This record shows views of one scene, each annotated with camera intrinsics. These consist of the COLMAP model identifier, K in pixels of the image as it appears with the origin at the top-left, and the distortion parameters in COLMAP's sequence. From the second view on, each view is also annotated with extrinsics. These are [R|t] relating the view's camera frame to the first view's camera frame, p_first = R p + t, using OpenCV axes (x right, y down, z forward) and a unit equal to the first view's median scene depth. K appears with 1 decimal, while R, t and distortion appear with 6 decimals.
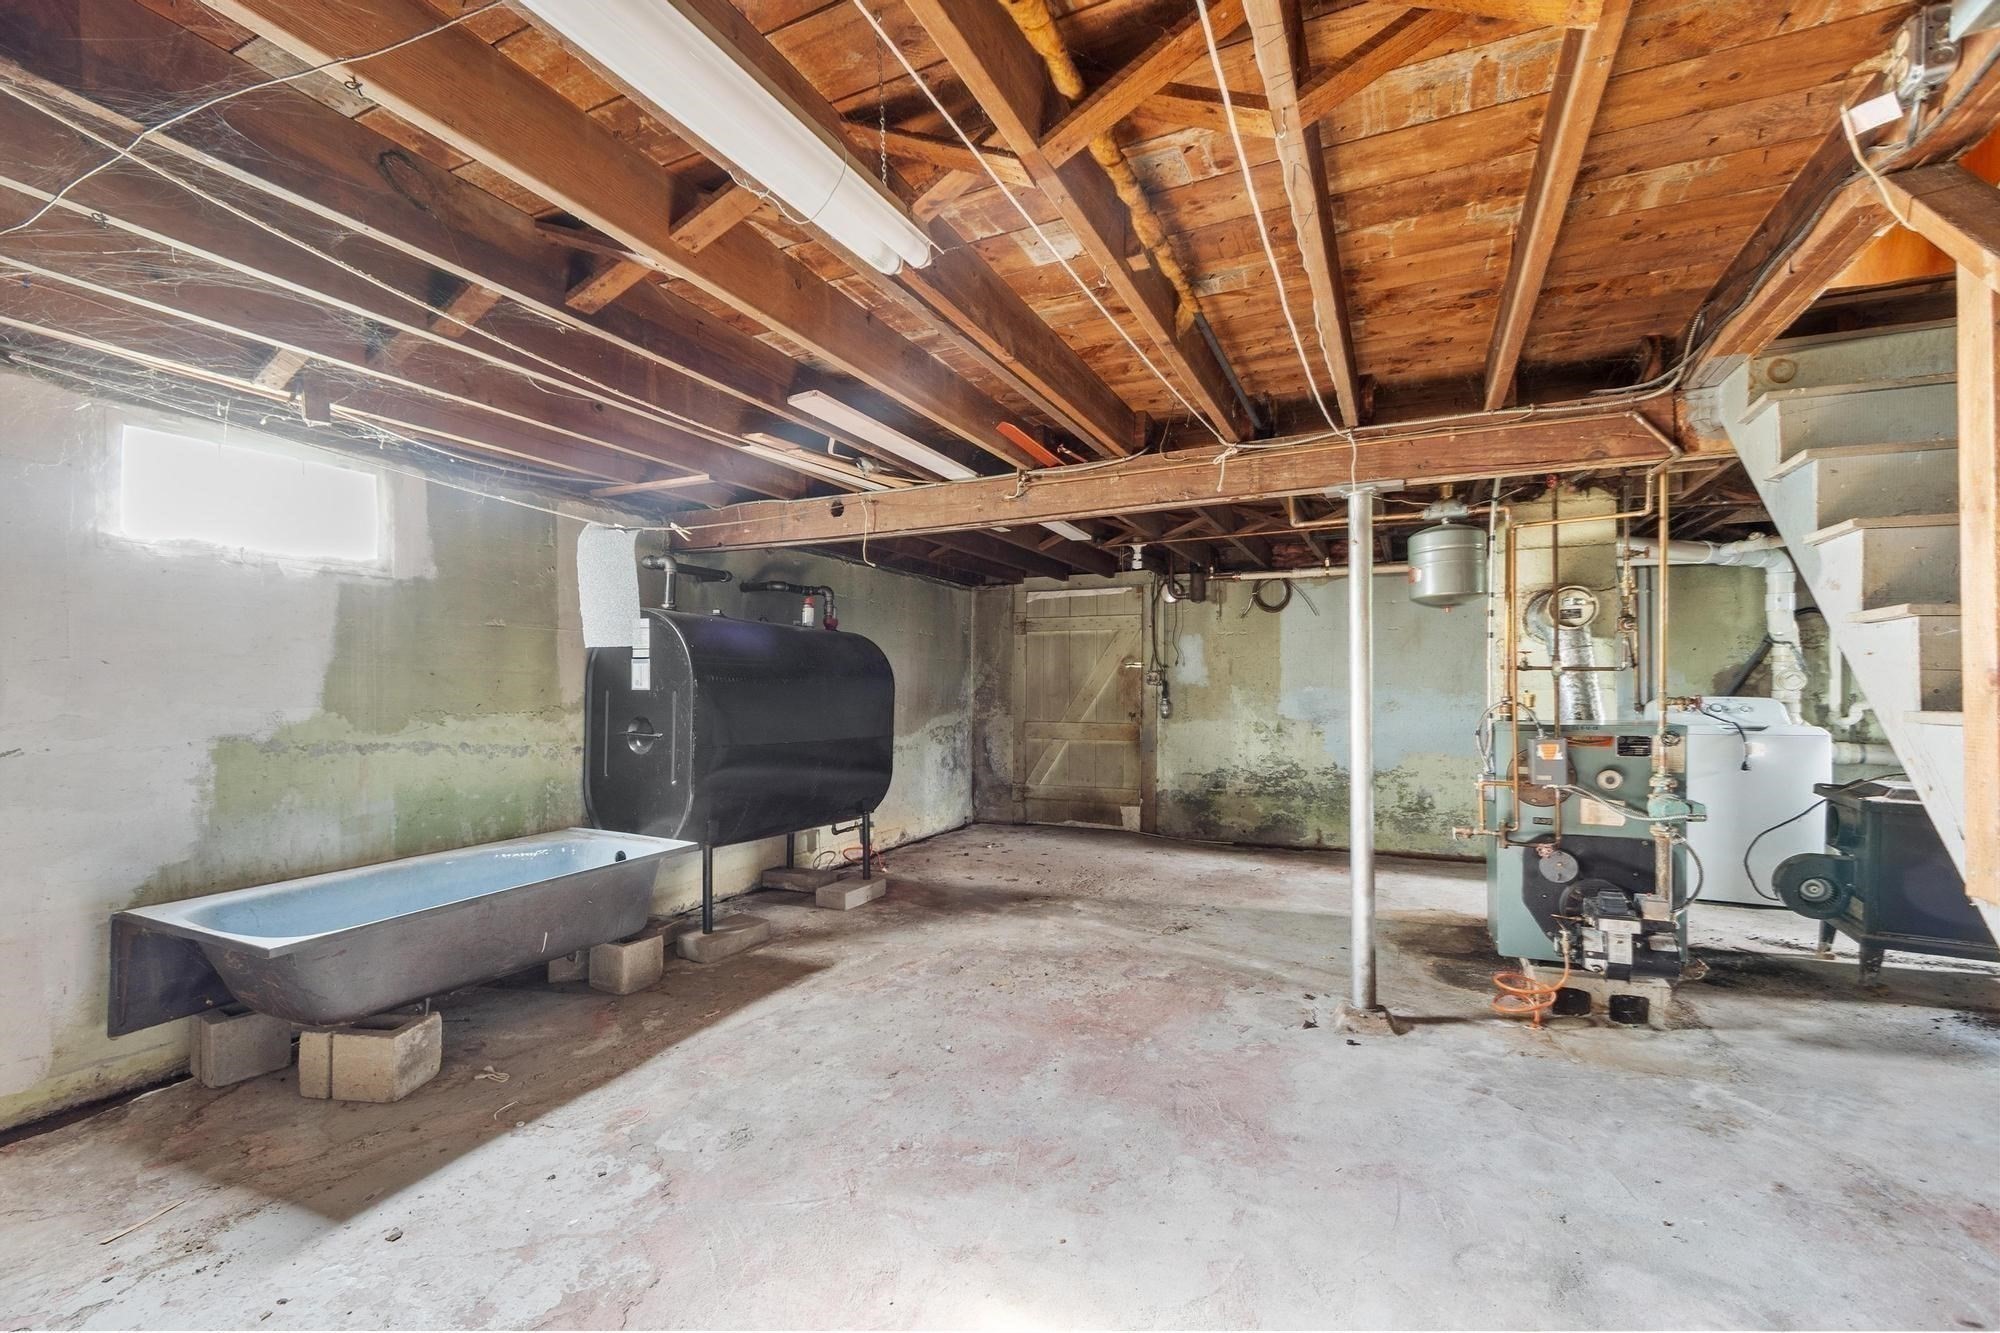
lens RADIAL K [[881.3, 0, 973.9], [0, 881.3, 689.8], [0, 0, 1]] dist [0.004543, 0.000353]
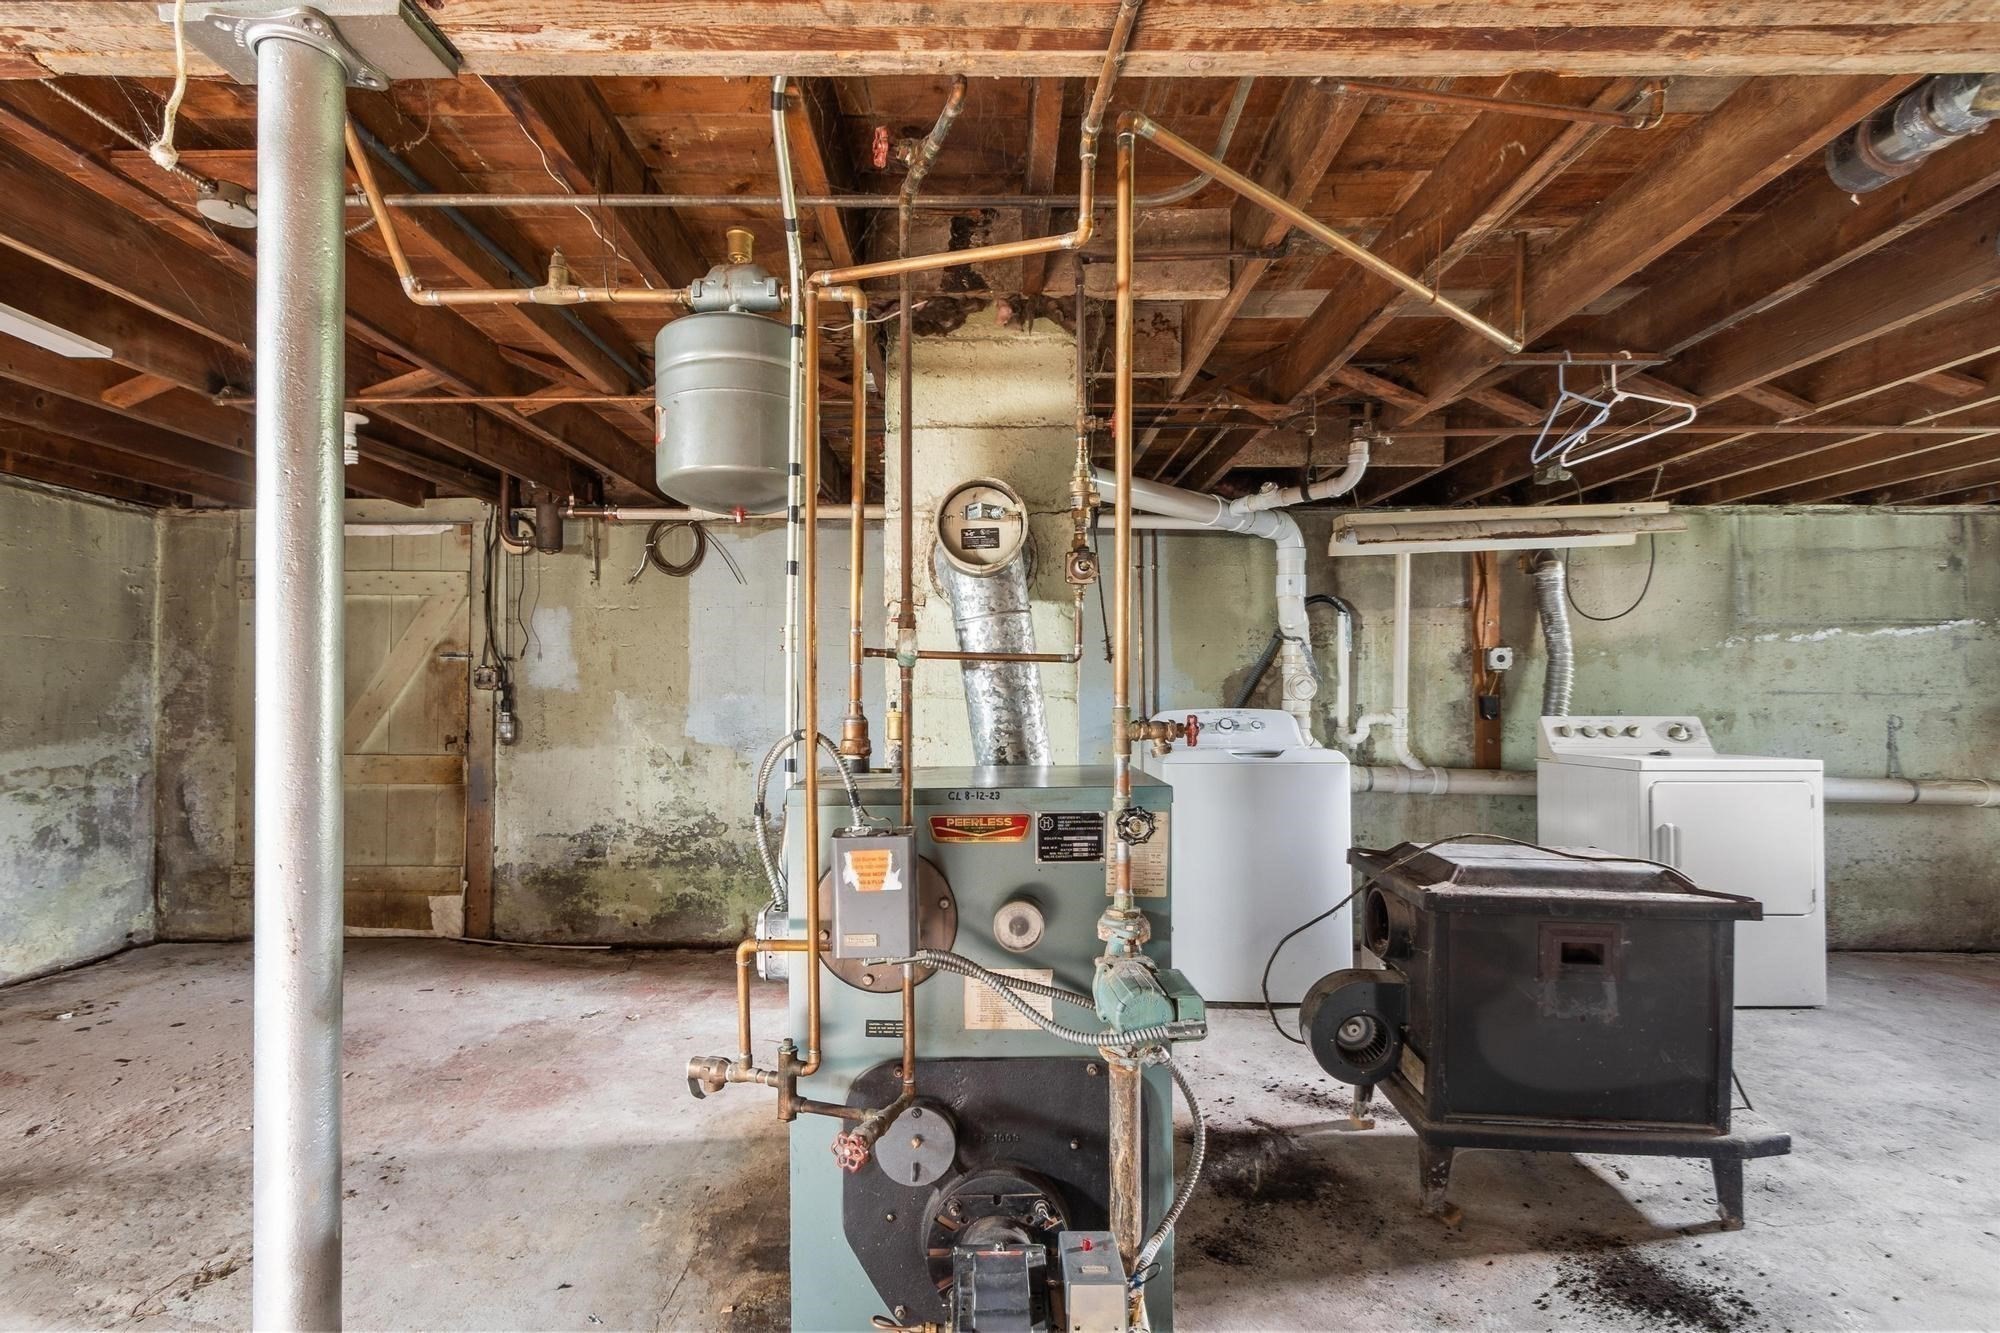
lens RADIAL K [[915.6, 0, 993.1], [0, 915.6, 682.1], [0, 0, 1]] dist [0.014468, -0.000086]
pose [[0.900913, 0.008927, 0.433909, 0.299761], [-0.001869, 0.999859, -0.016689, -0.001125], [-0.433997, 0.014224, 0.900802, 0.356462]]
